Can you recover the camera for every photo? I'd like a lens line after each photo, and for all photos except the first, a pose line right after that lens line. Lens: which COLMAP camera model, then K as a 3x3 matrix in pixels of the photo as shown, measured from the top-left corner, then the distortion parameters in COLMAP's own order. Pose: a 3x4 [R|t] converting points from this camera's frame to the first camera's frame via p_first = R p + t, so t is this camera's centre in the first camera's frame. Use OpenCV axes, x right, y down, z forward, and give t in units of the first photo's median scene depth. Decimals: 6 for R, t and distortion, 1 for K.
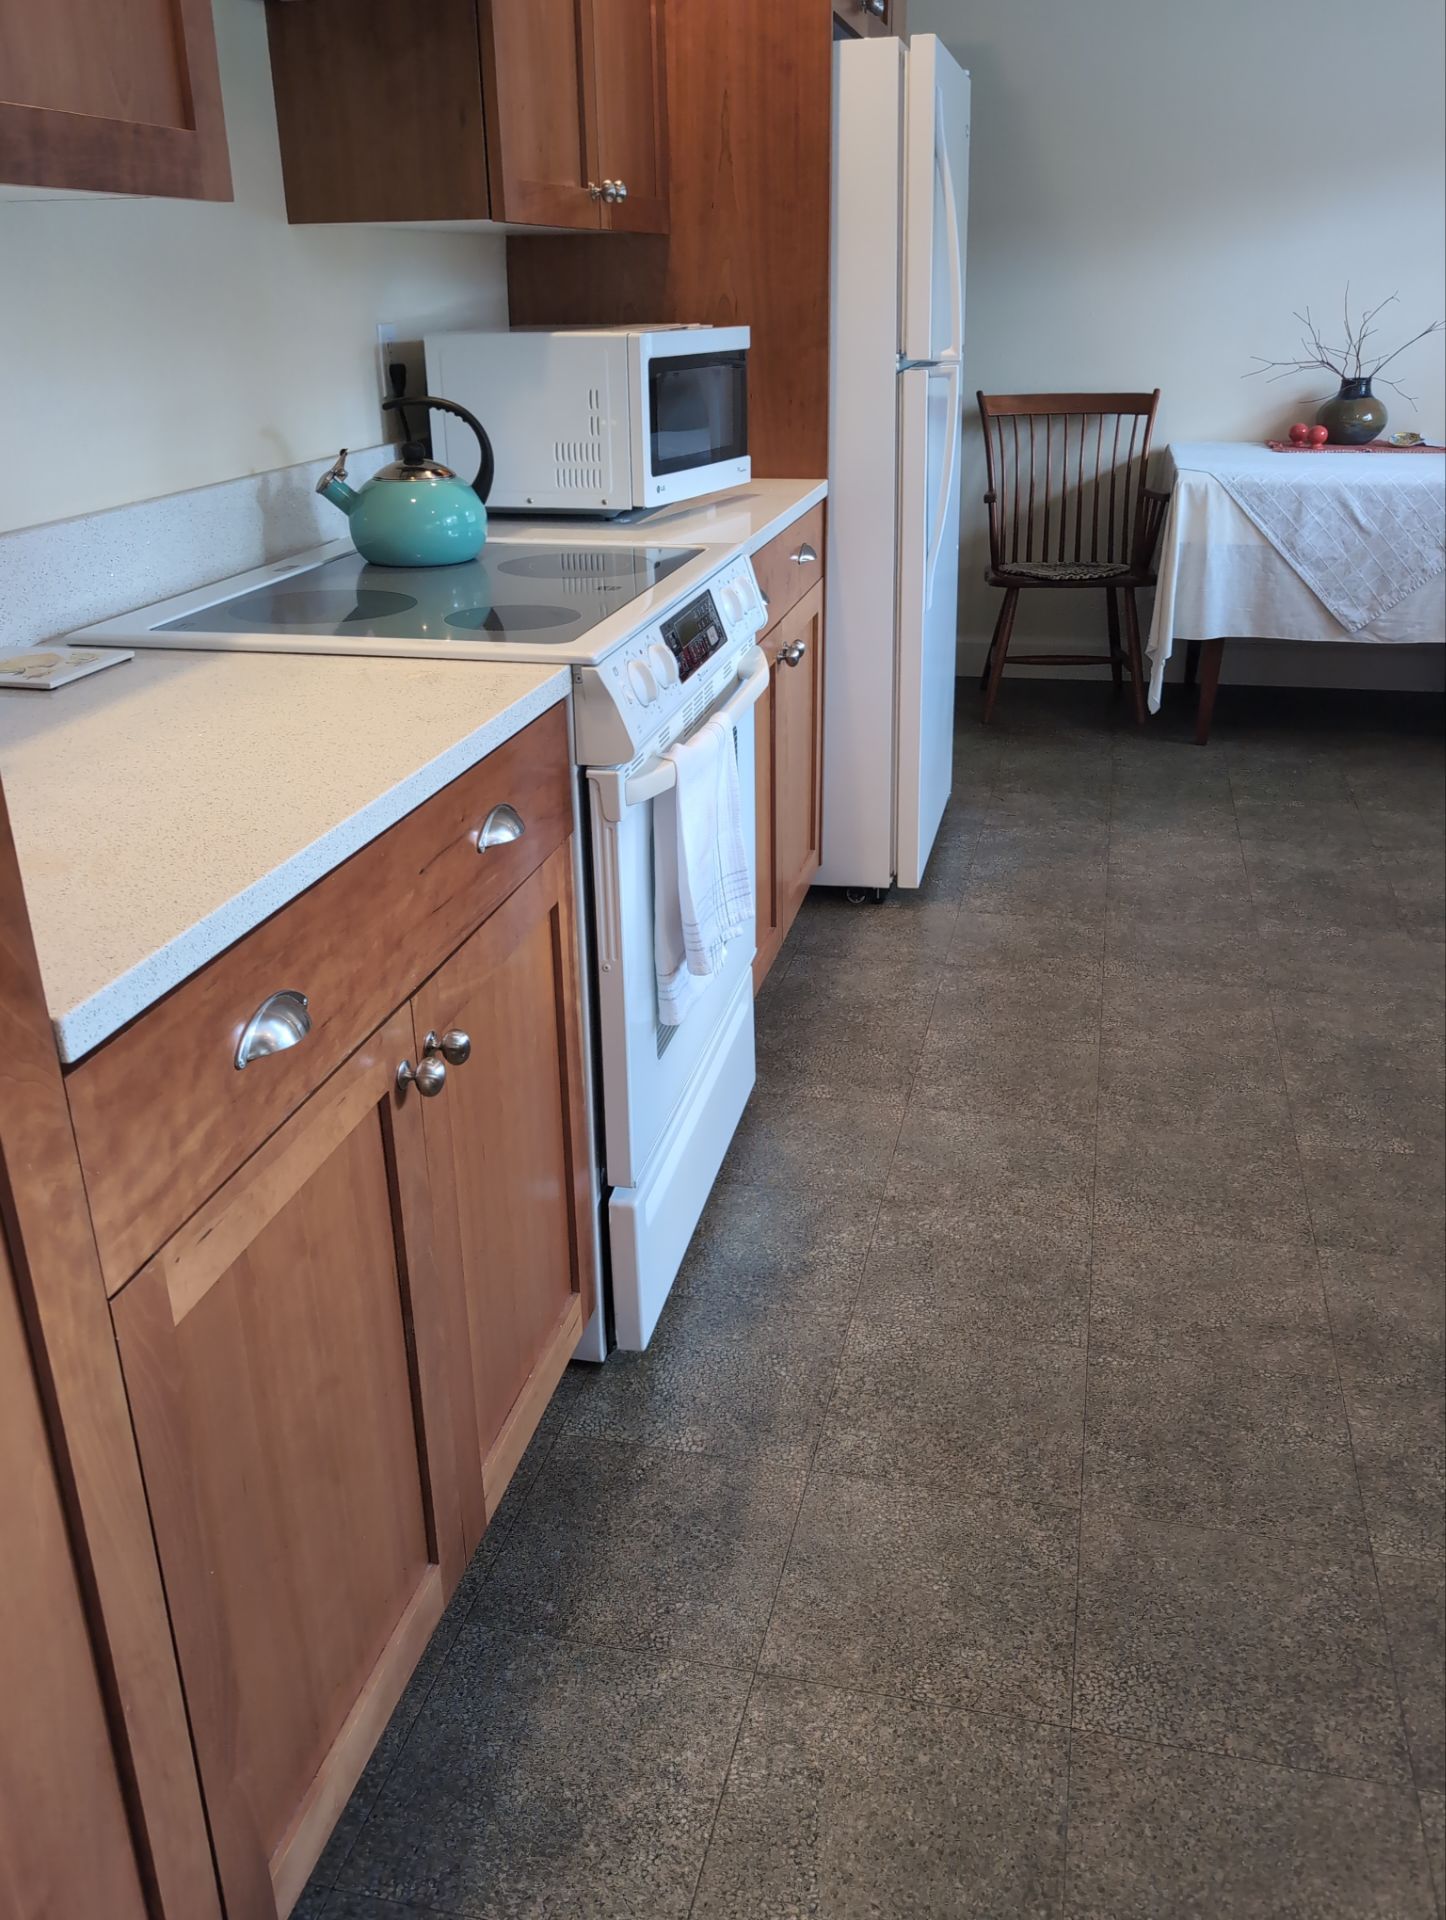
lens RADIAL K [[1675.9, 0, 723.0], [0, 1675.9, 960.0], [0, 0, 1]] dist [0.033596, -0.029588]
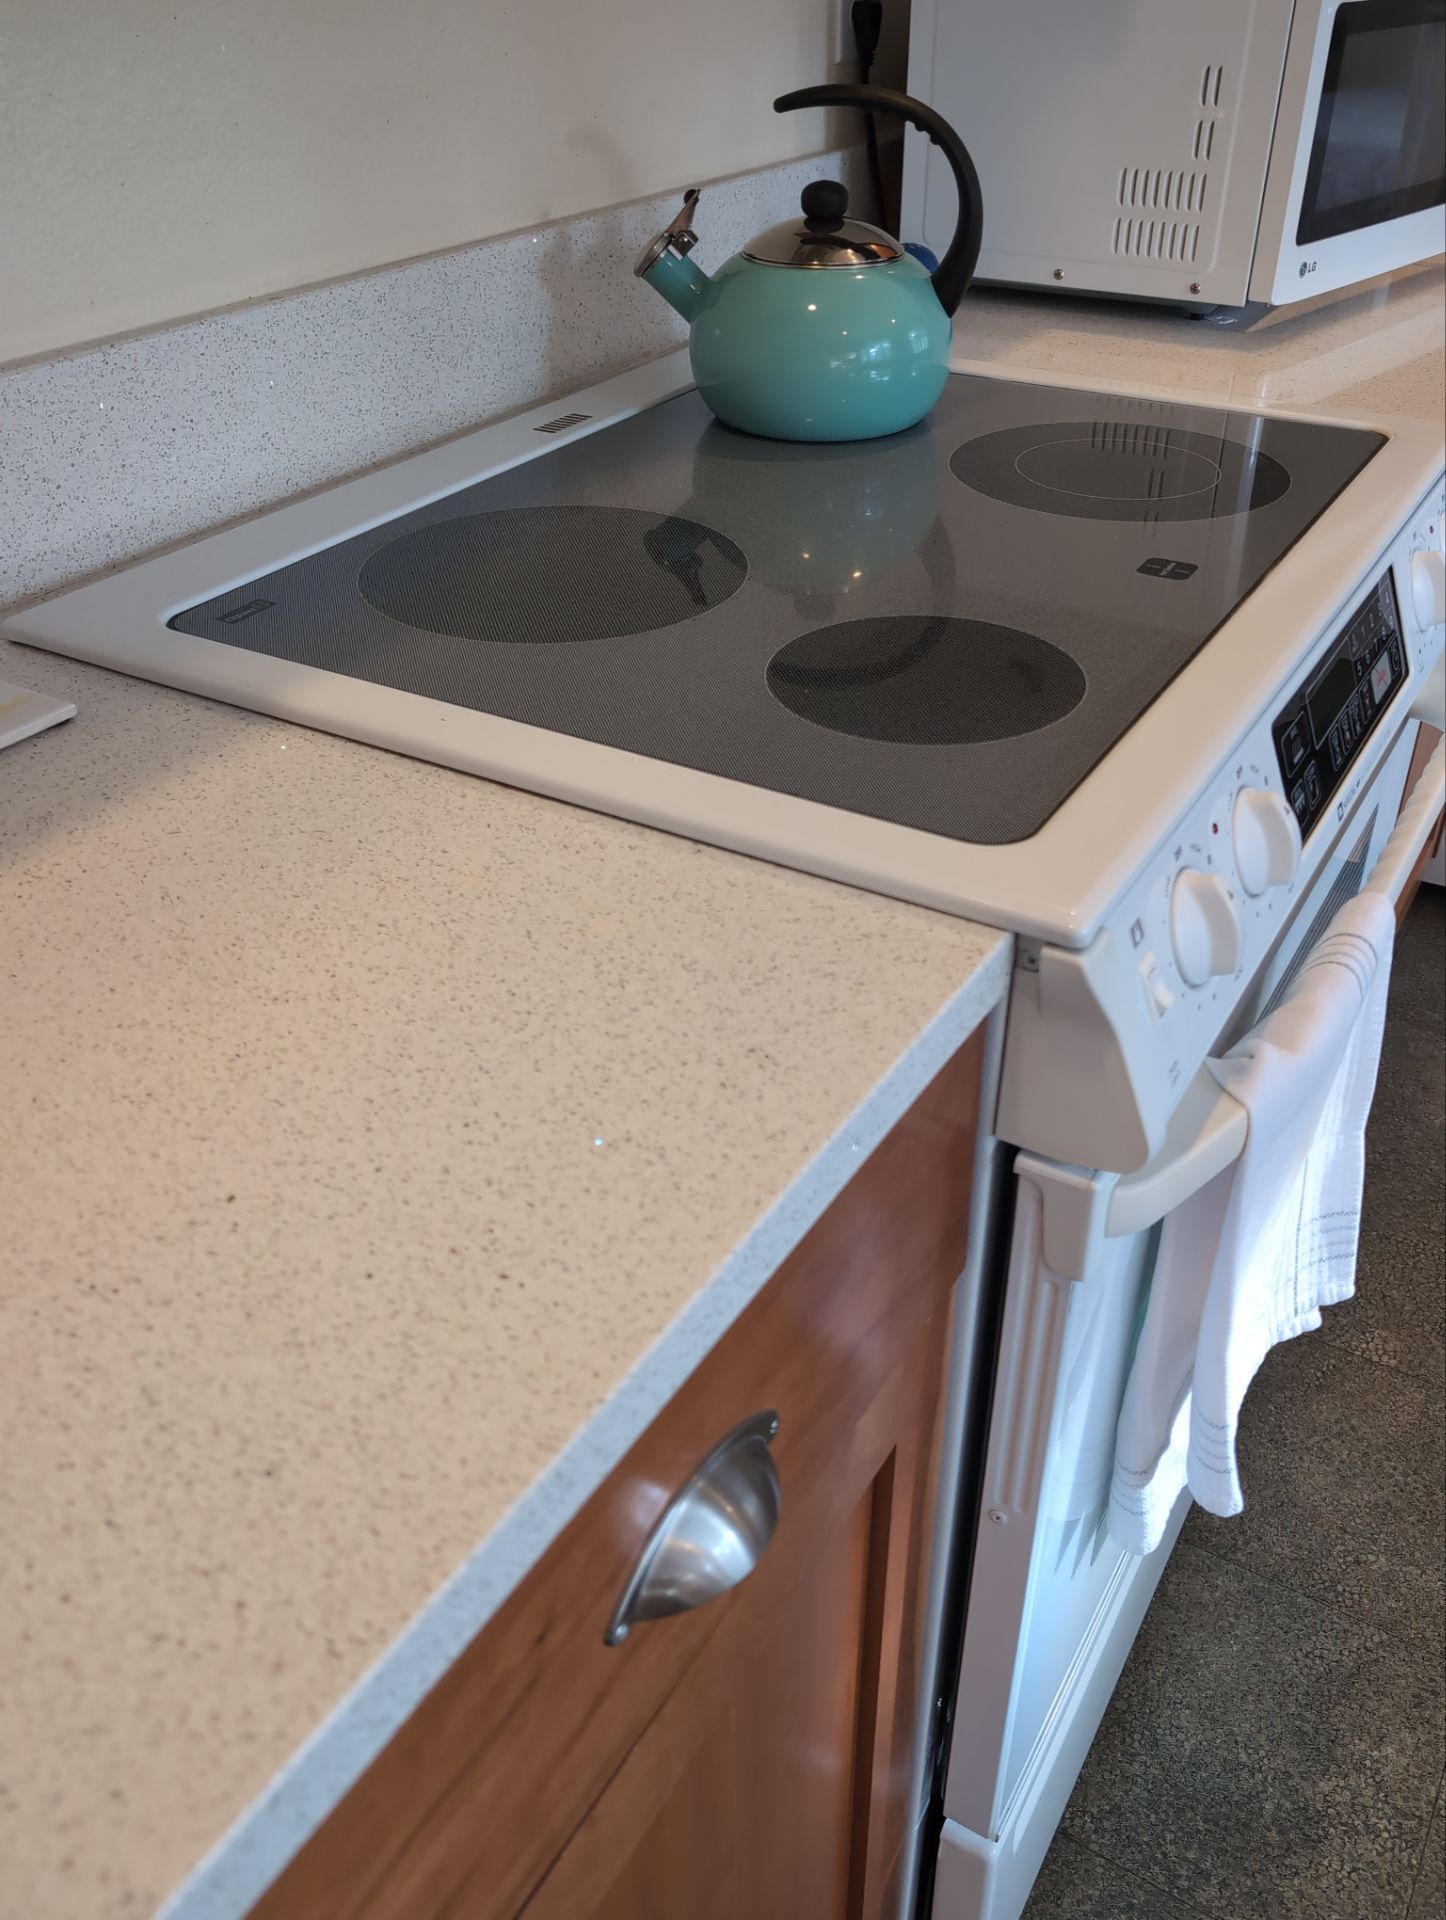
lens RADIAL K [[1675.9, 0, 723.0], [0, 1675.9, 960.0], [0, 0, 1]] dist [0.033596, -0.029588]
pose [[0.949025, 0.182115, -0.257265, -0.042044], [-0.129387, 0.969342, 0.208890, -0.184628], [0.287420, -0.164955, 0.943493, 0.479243]]
